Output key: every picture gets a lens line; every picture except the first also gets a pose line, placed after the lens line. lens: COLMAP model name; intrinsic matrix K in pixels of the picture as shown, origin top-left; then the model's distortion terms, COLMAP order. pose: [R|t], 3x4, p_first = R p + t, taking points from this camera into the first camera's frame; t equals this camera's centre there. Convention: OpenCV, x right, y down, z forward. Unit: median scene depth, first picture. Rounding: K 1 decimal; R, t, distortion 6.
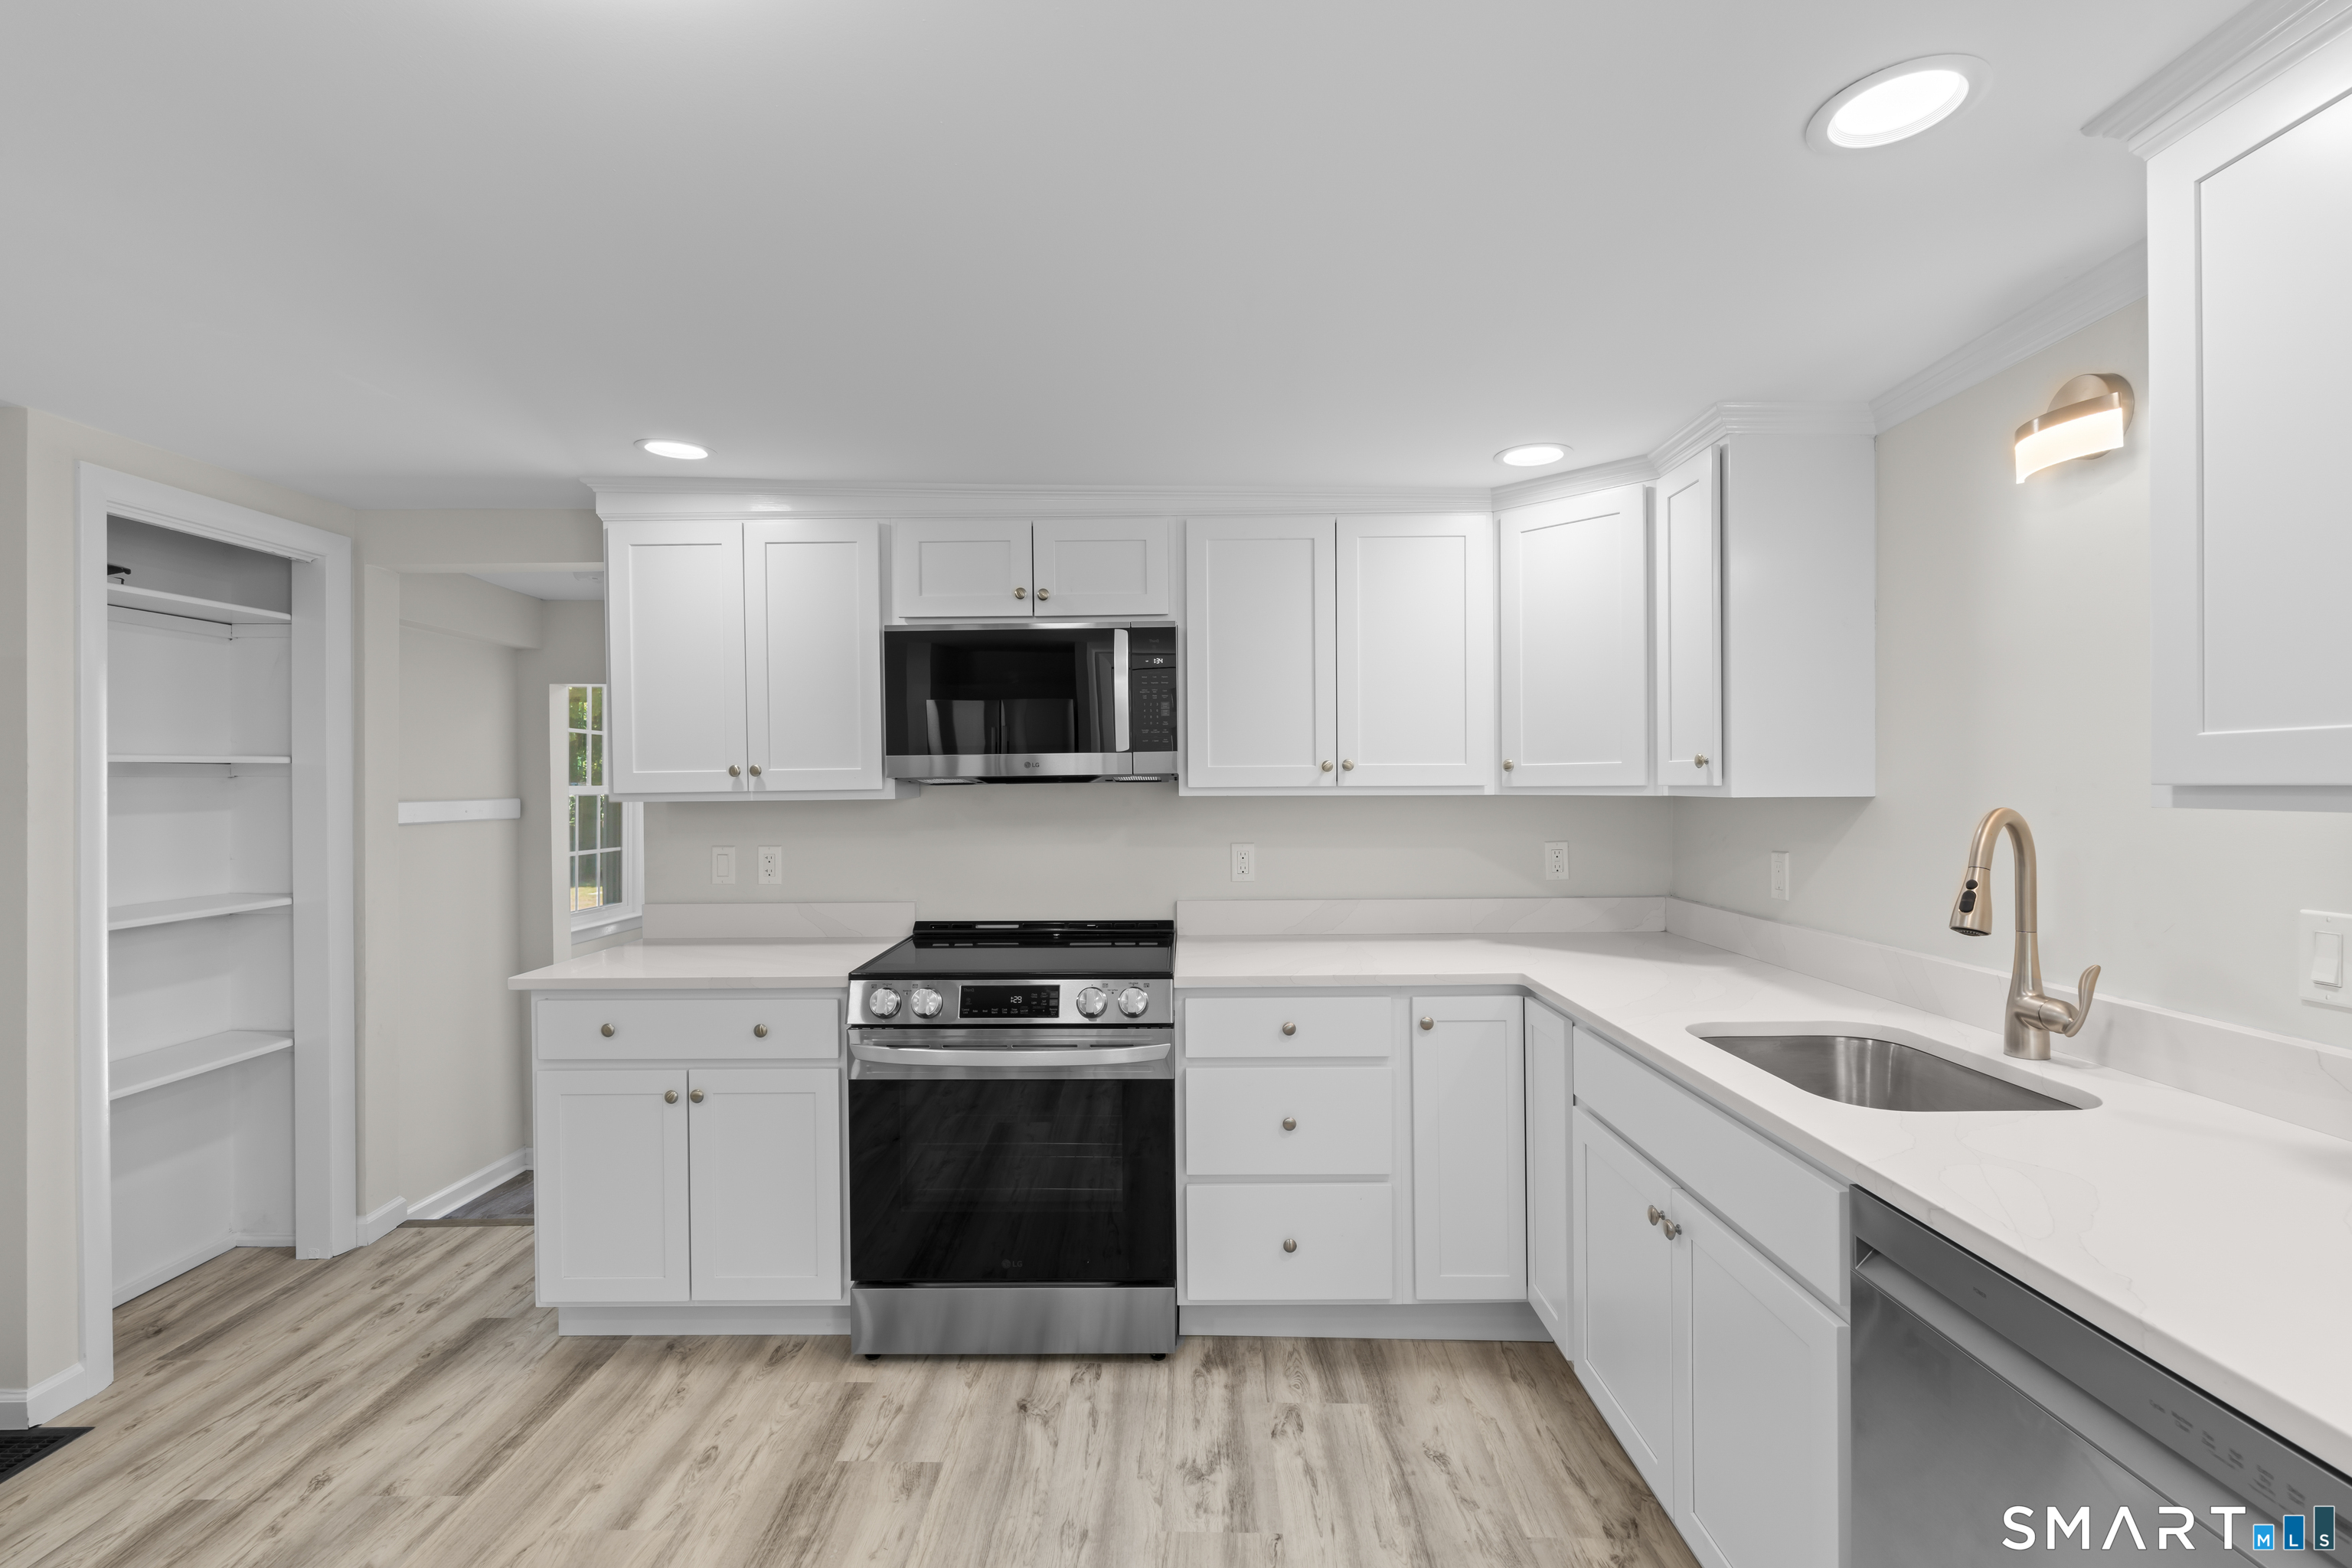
lens RADIAL K [[1032.1, 0, 1178.4], [0, 1032.1, 791.4], [0, 0, 1]] dist [-0.002729, 0.000148]
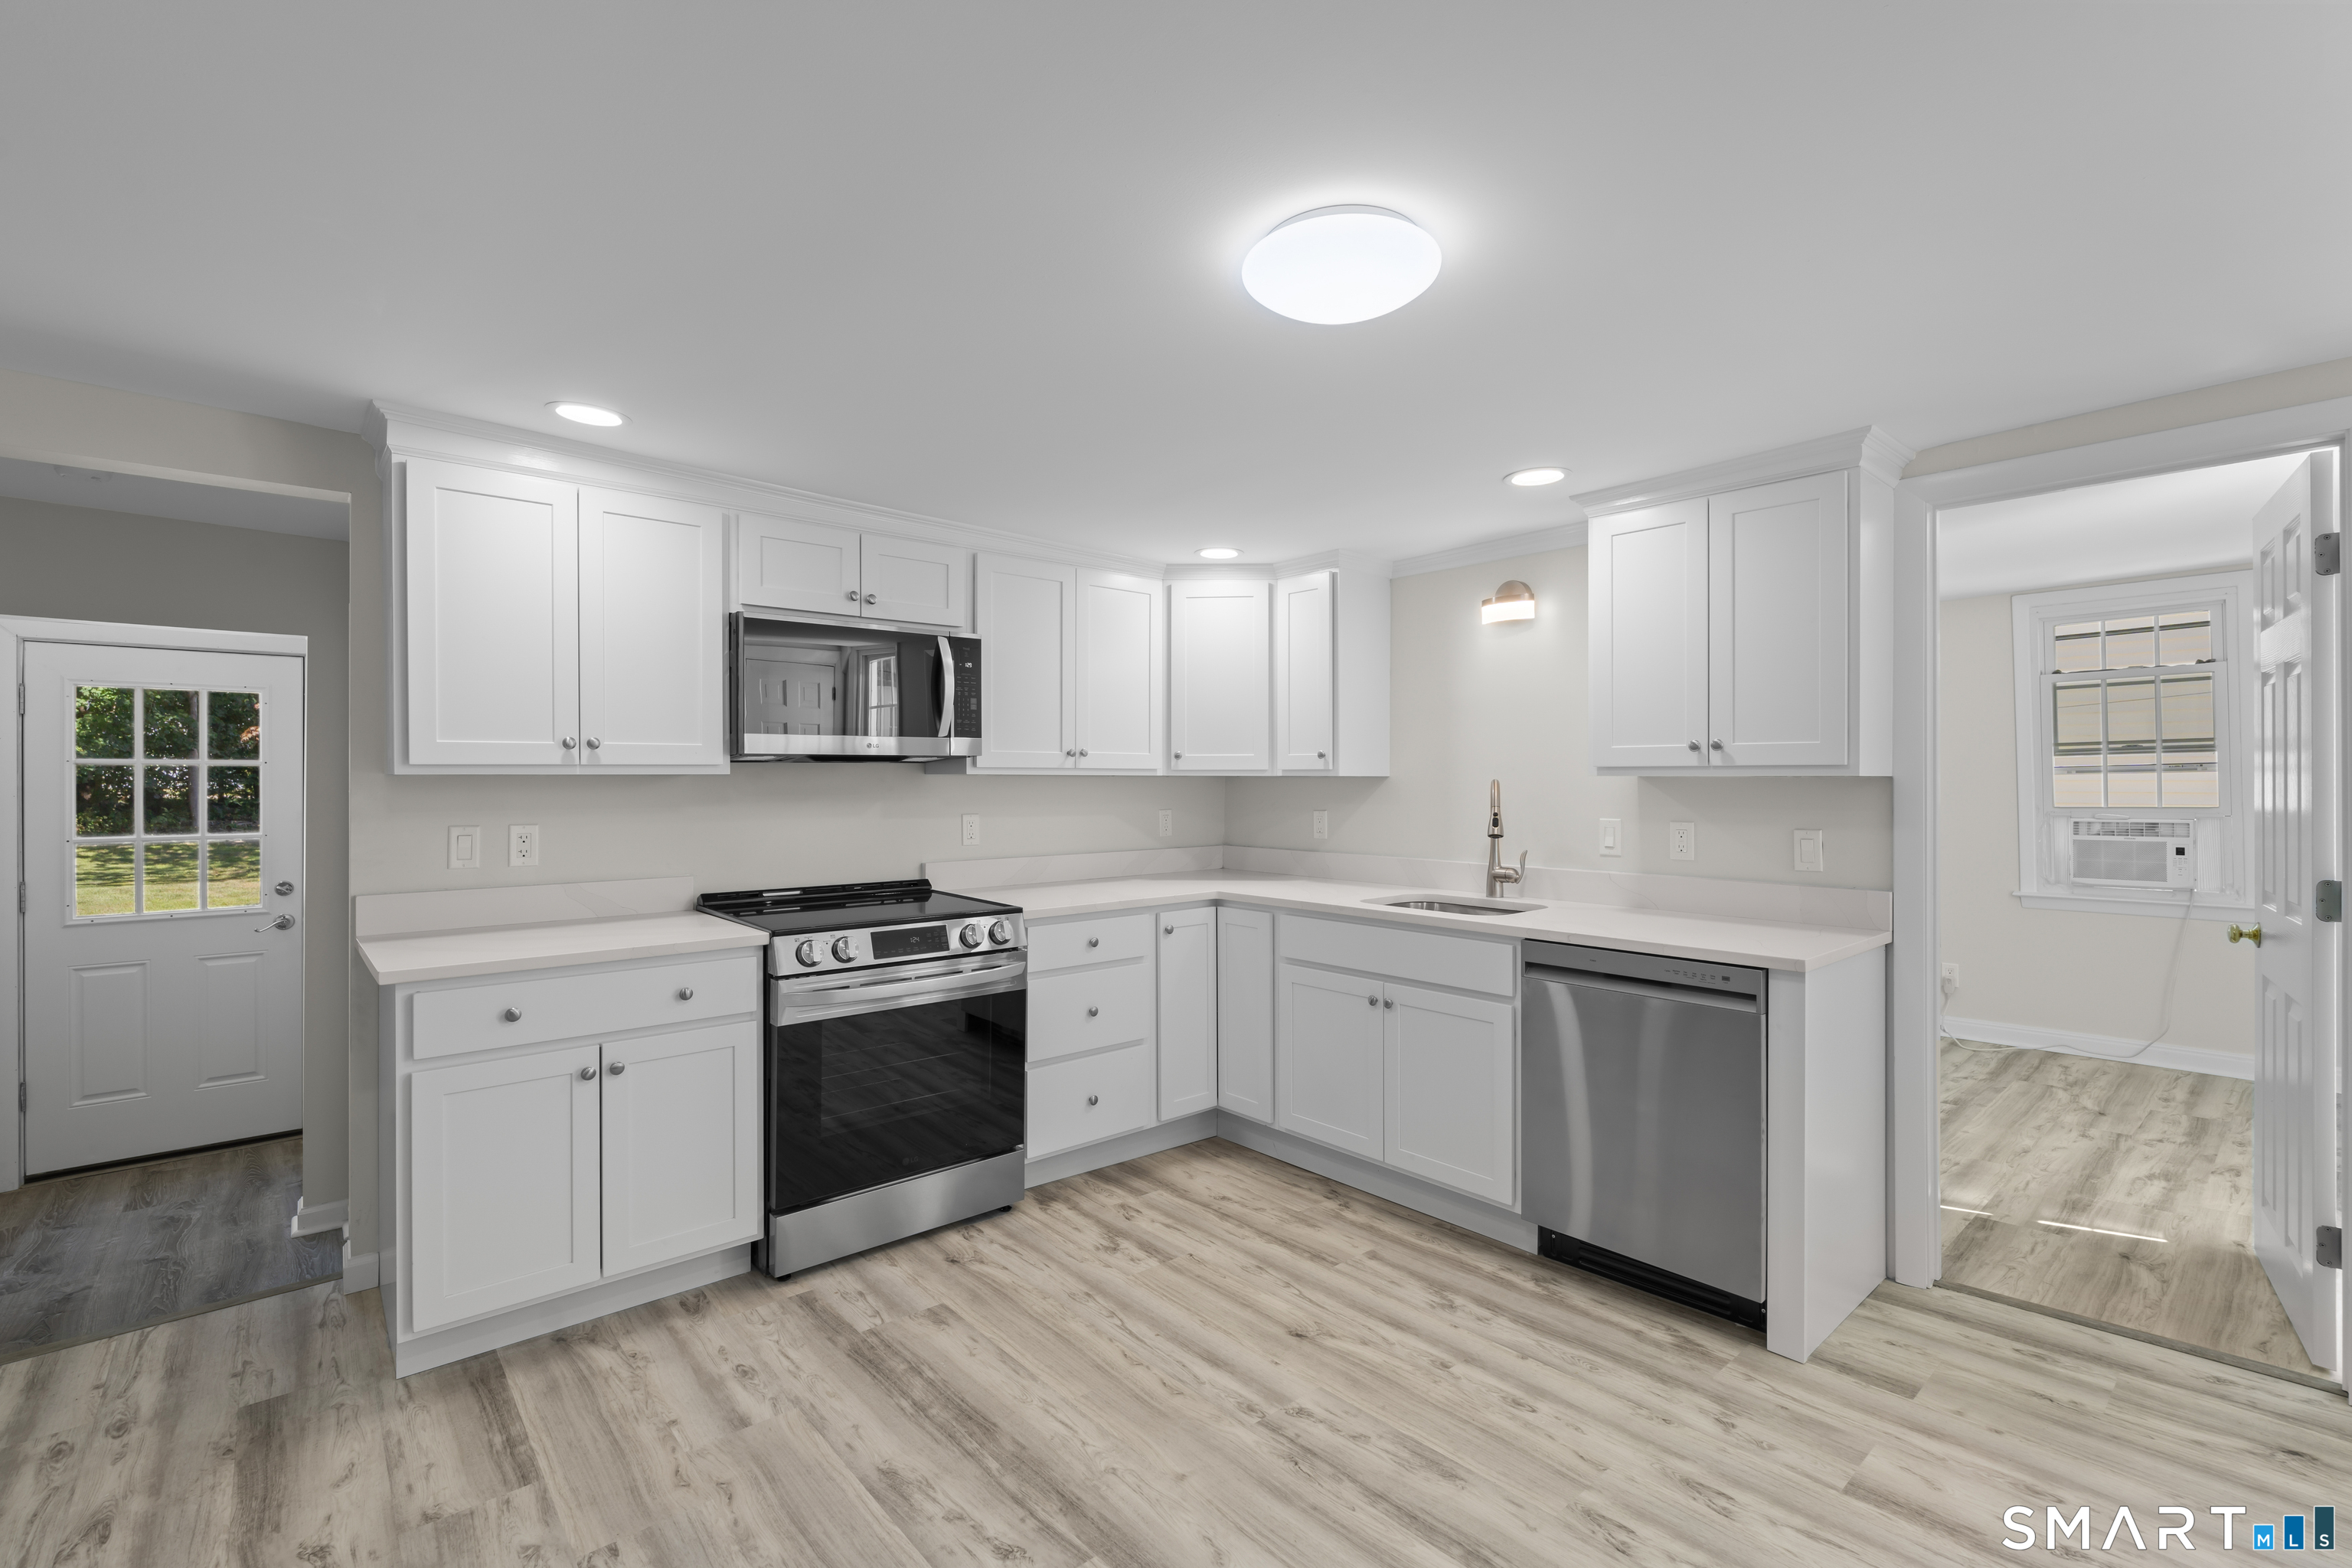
lens RADIAL K [[1033.9, 0, 1171.5], [0, 1033.9, 778.3], [0, 0, 1]] dist [0.000159, -0.000067]
pose [[0.751675, 0.007573, 0.659490, -0.726942], [-0.002092, 0.999956, -0.009098, 0.023290], [-0.659530, 0.005459, 0.751658, -0.107491]]
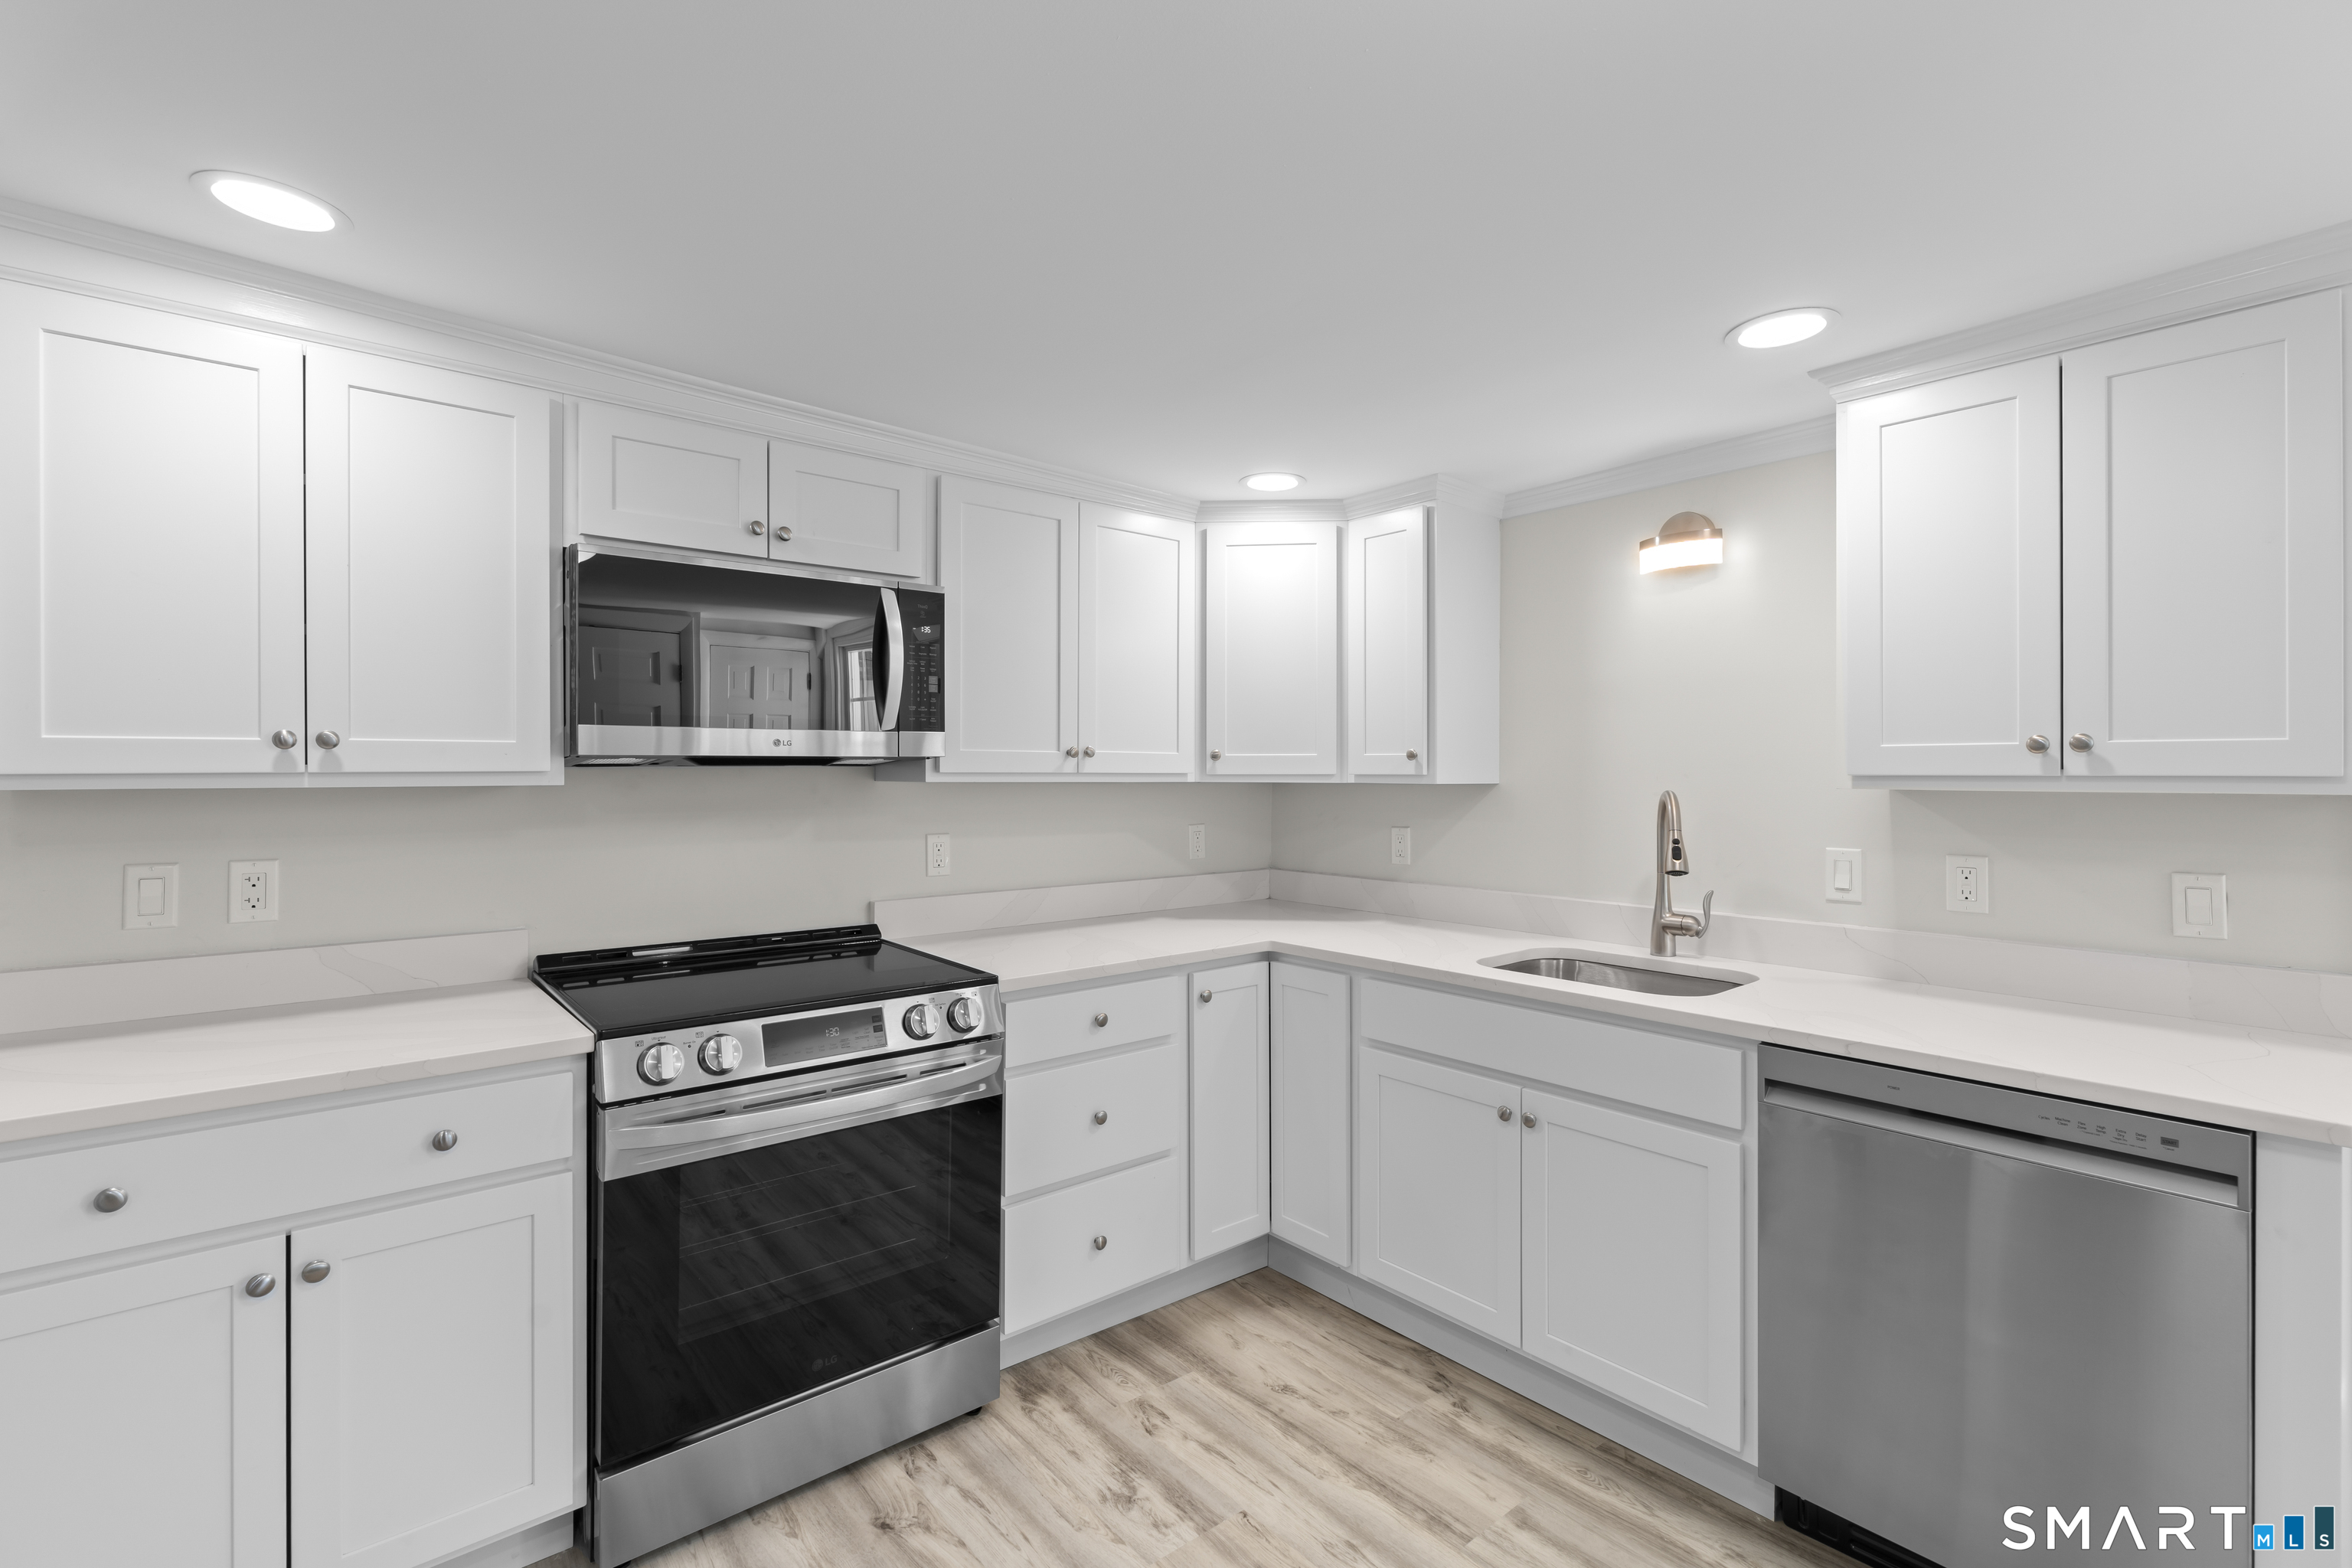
lens RADIAL K [[1041.1, 0, 1170.7], [0, 1041.1, 769.9], [0, 0, 1]] dist [-0.002162, 0.000041]
pose [[0.763970, 0.010601, 0.645165, -0.481325], [-0.003335, 0.999917, -0.012482, 0.005123], [-0.645244, 0.007384, 0.763941, 0.202070]]
